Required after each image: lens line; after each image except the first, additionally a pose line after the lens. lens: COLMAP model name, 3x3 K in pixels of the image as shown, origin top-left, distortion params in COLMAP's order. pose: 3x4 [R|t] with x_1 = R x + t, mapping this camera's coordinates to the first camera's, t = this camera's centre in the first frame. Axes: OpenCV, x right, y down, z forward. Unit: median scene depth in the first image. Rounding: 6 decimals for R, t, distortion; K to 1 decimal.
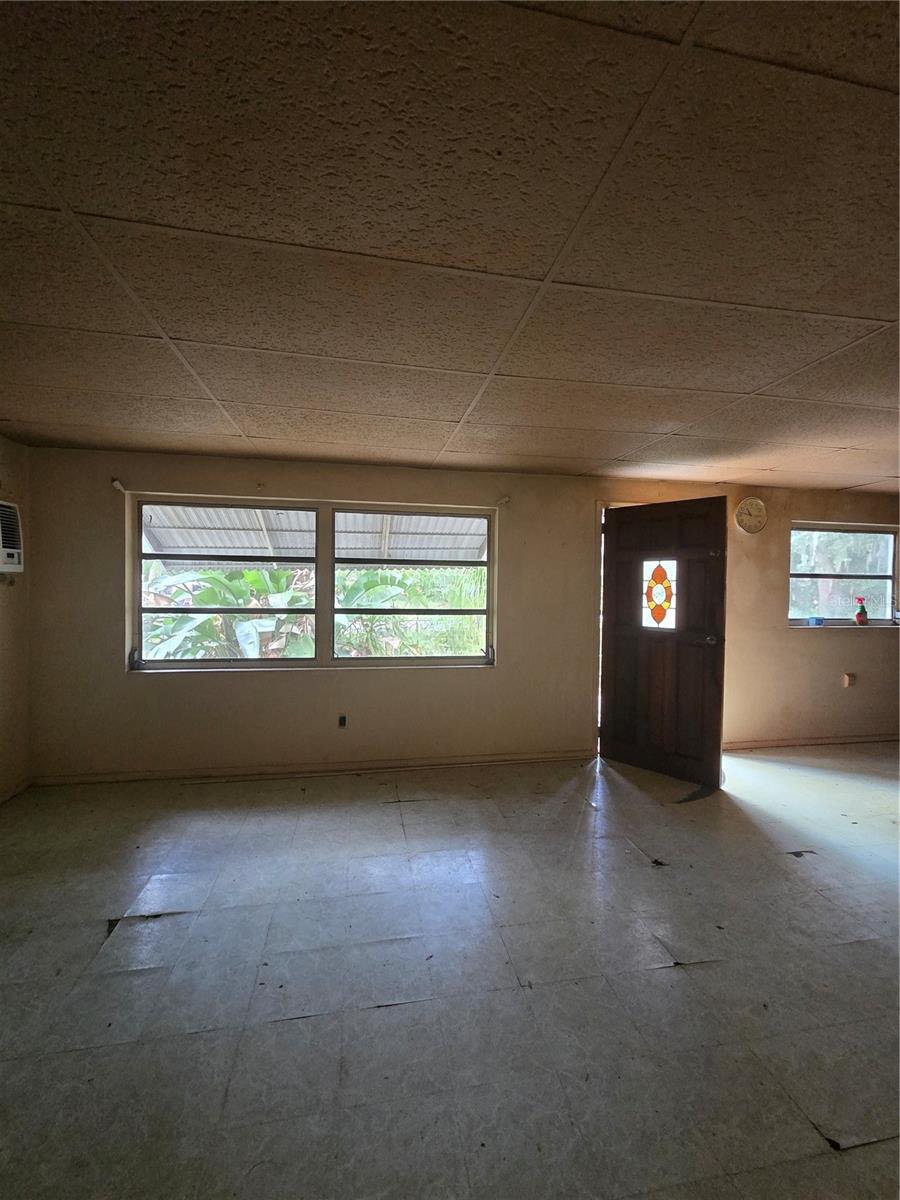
lens RADIAL K [[491.8, 0, 446.8], [0, 491.8, 598.8], [0, 0, 1]] dist [0.001769, 0.000109]
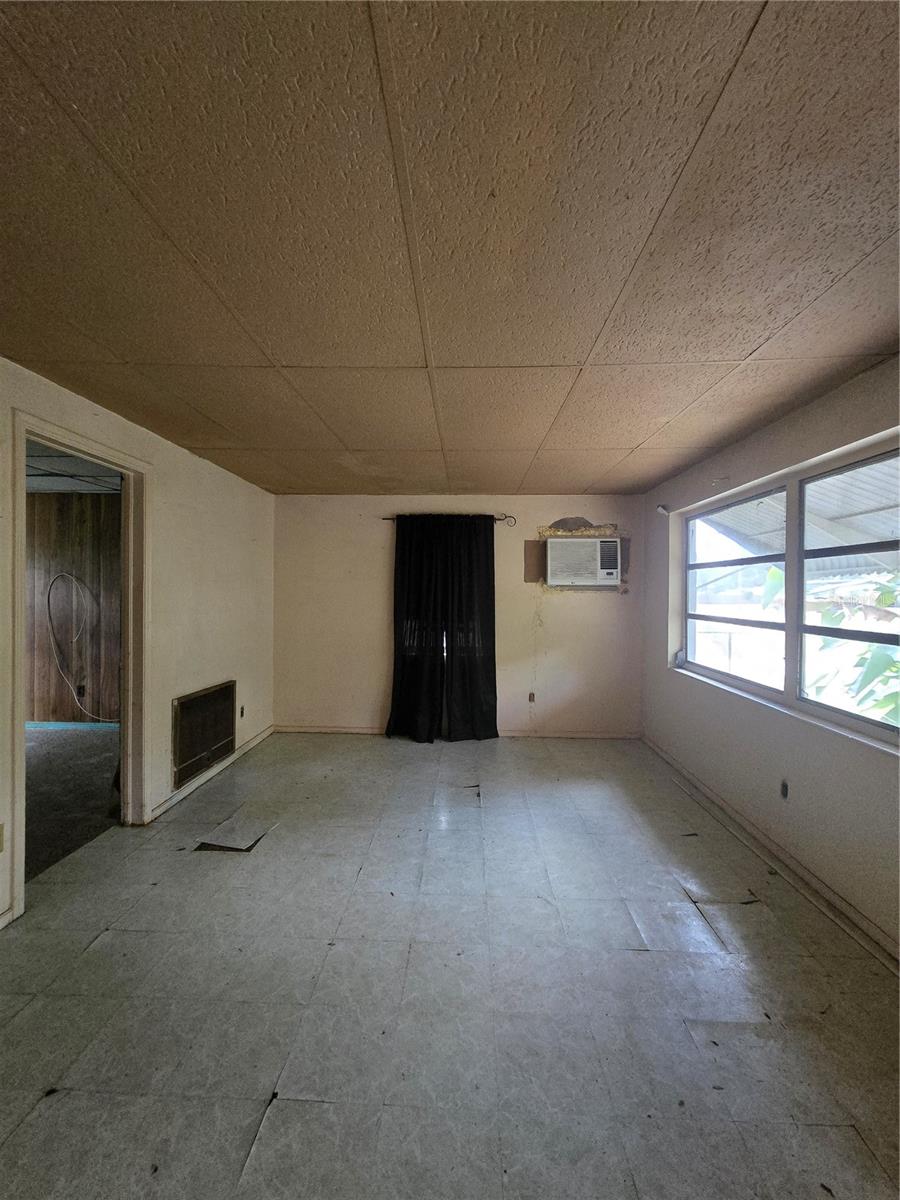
lens RADIAL K [[491.8, 0, 449.6], [0, 491.8, 593.3], [0, 0, 1]] dist [0.001769, 0.000109]
pose [[-0.211694, -0.009994, -0.977285, 0.679963], [-0.042242, 0.999107, -0.001067, -0.004275], [0.976423, 0.041056, -0.211927, 0.829447]]
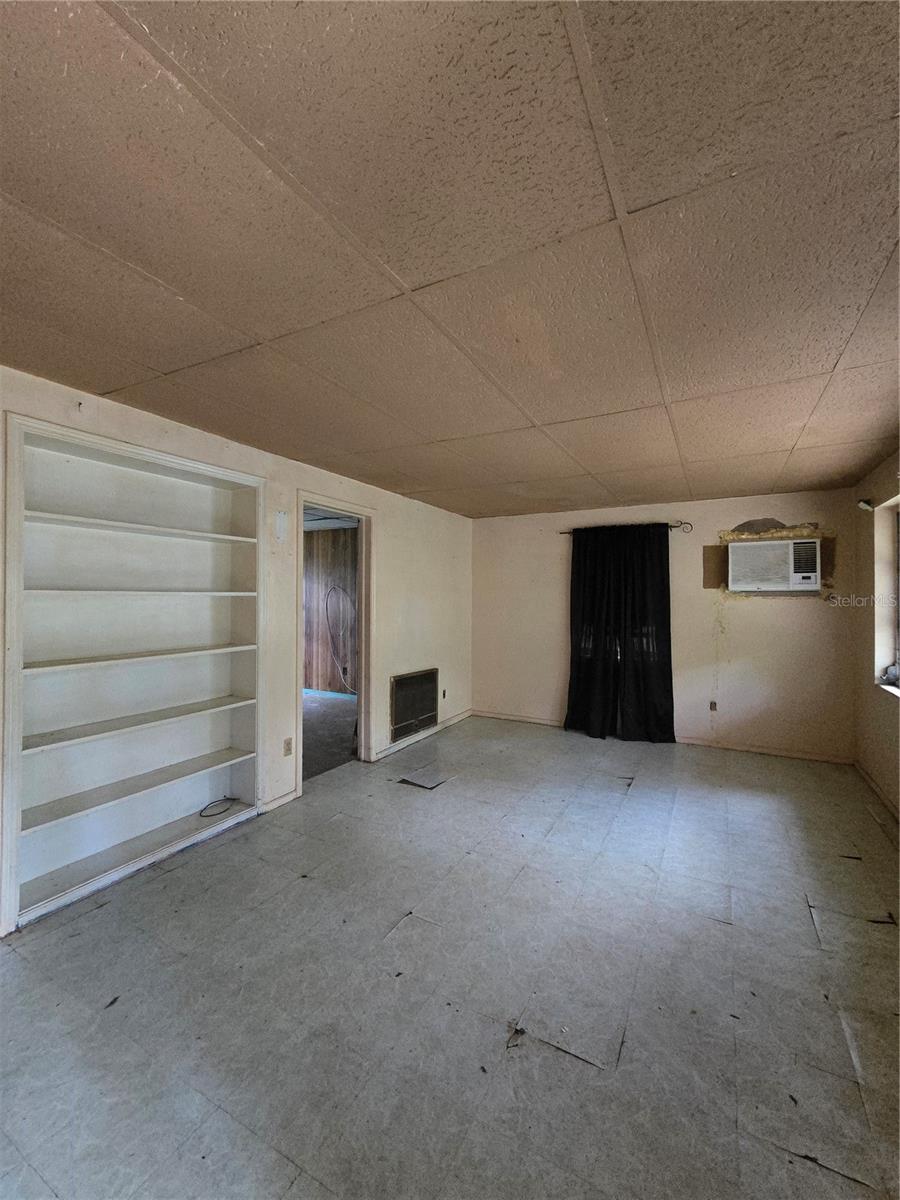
lens RADIAL K [[491.8, 0, 447.3], [0, 491.8, 594.0], [0, 0, 1]] dist [0.001769, 0.000109]
pose [[-0.629014, -0.019407, -0.777151, 0.800860], [-0.036525, 0.999322, 0.004607, -0.011223], [0.776535, 0.031283, -0.629297, 1.070166]]
